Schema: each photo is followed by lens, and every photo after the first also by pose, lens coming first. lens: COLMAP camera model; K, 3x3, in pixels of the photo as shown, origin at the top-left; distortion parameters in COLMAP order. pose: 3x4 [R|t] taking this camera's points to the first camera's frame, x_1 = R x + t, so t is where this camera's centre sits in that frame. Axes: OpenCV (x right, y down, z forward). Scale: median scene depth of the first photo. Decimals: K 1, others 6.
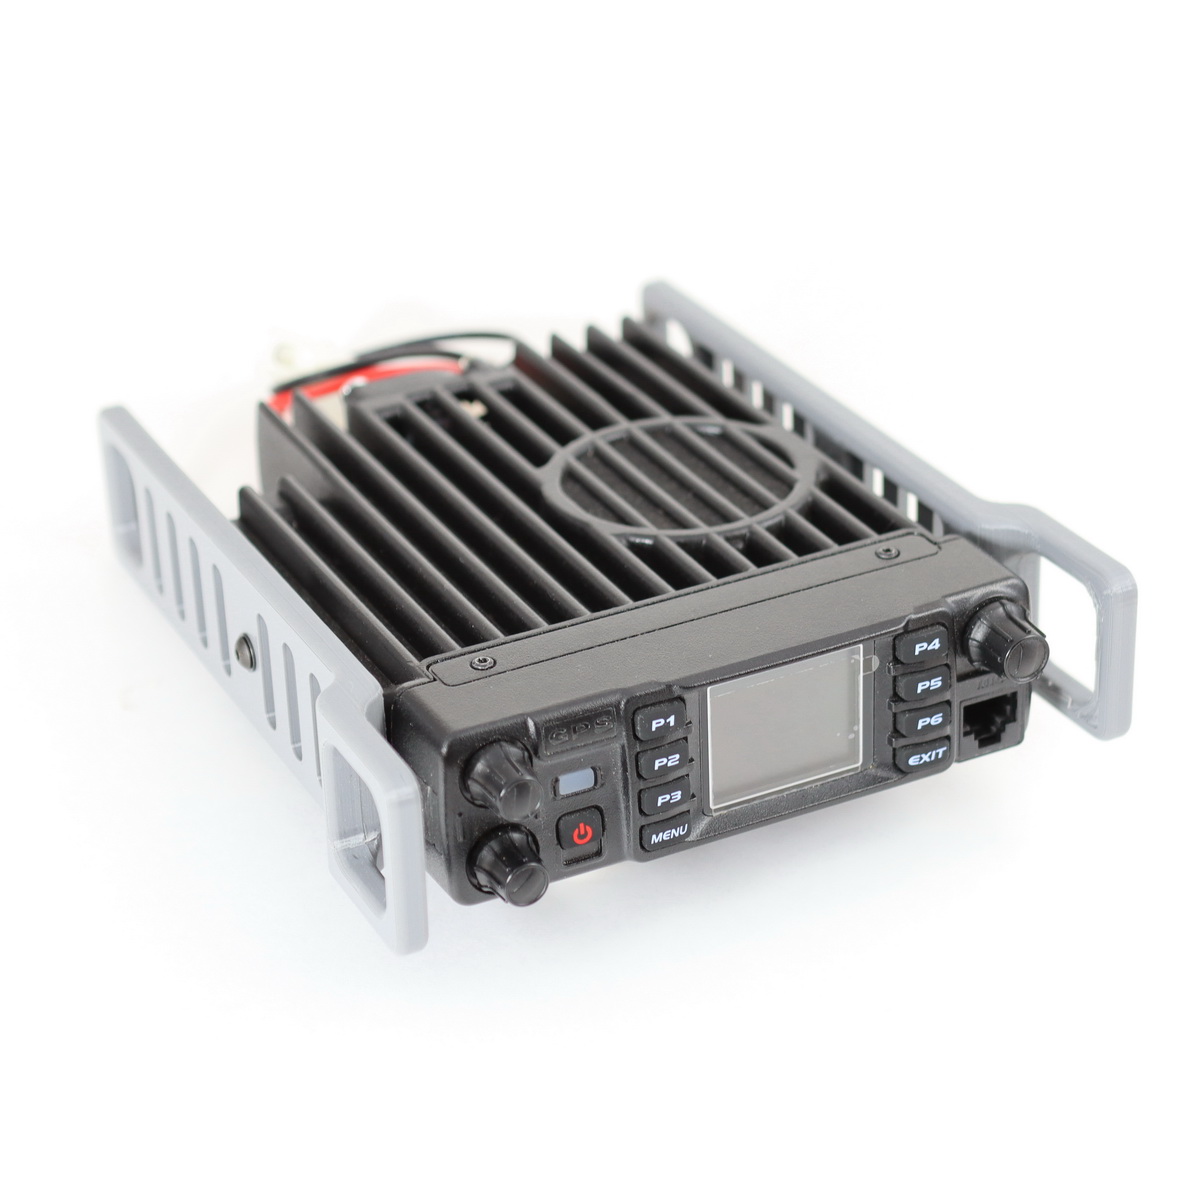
lens RADIAL K [[3211.7, 0, 600.0], [0, 3211.7, 600.0], [0, 0, 1]] dist [0.012773, 0.431790]
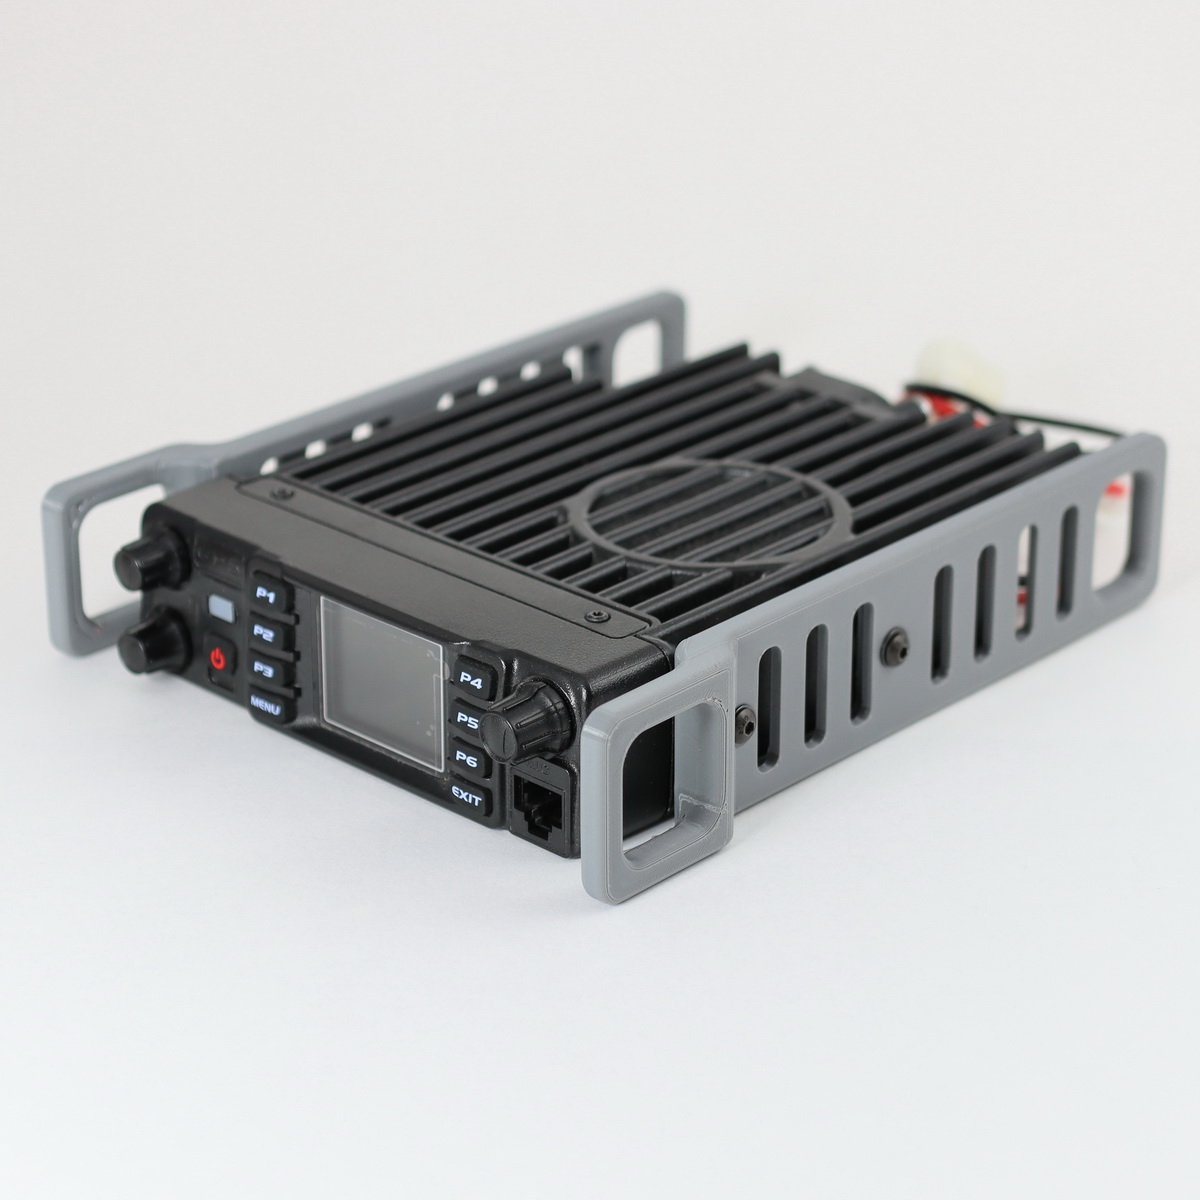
lens RADIAL K [[3710.4, 0, 631.0], [0, 3710.4, 600.1], [0, 0, 1]] dist [0.028209, 1.347851]
pose [[0.349849, 0.417700, -0.838530, 1.043029], [-0.458023, 0.857083, 0.235847, -0.291229], [0.817203, 0.301555, 0.491165, 0.479128]]
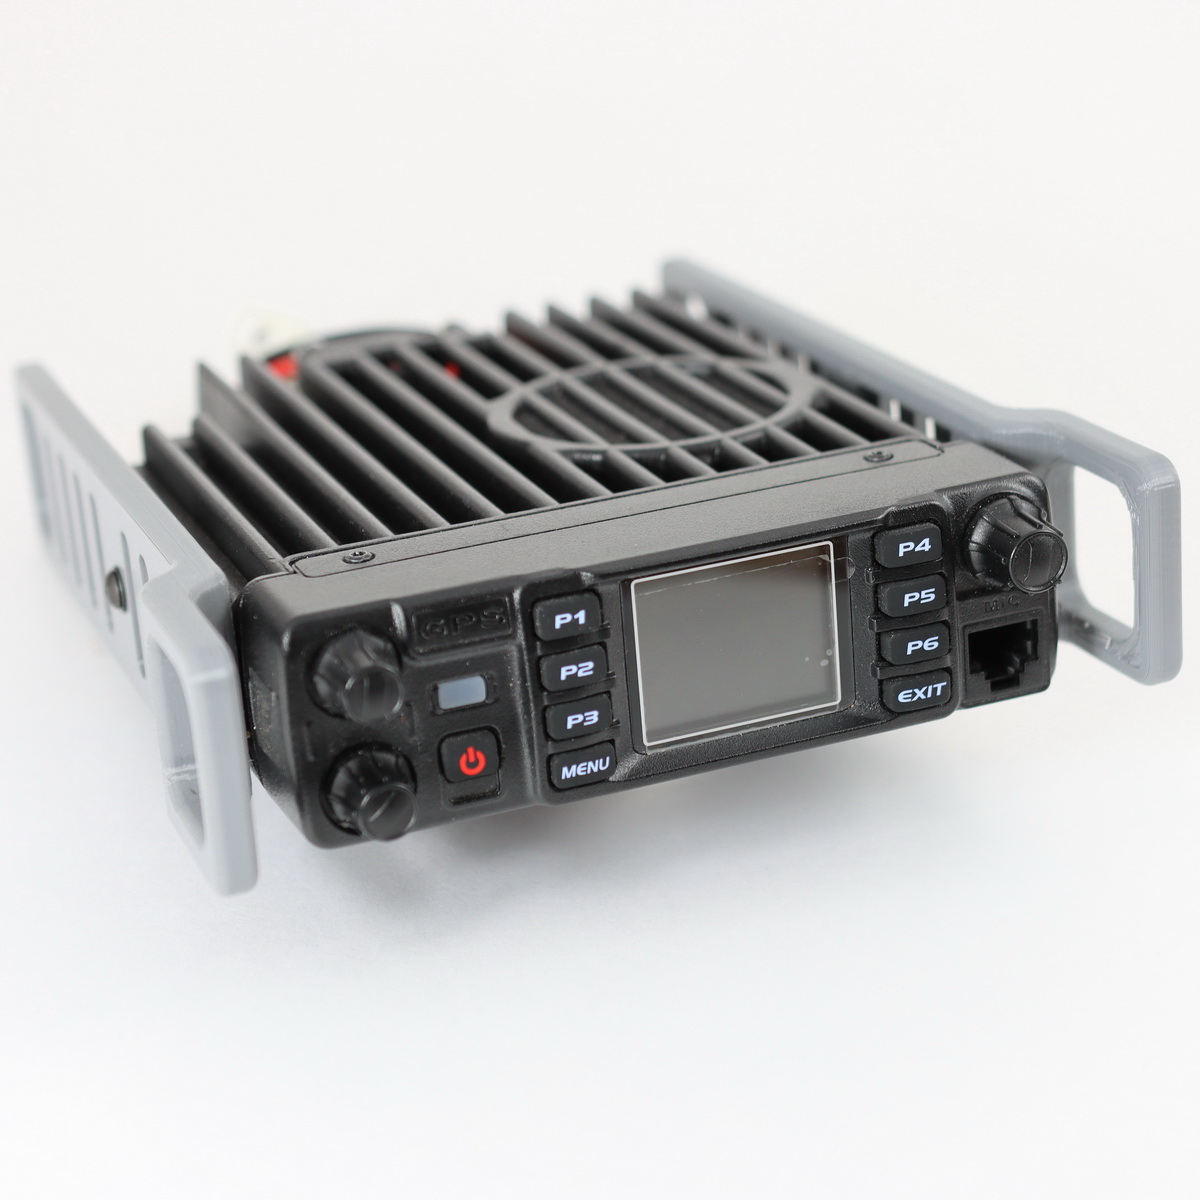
lens RADIAL K [[2904.7, 0, 678.4], [0, 2904.7, 600.4], [0, 0, 1]] dist [0.055793, 0.171819]
pose [[0.996756, -0.006870, -0.080185, 0.100702], [-0.004392, 0.990222, -0.139433, 0.129325], [0.080359, 0.139333, 0.986980, 0.273814]]
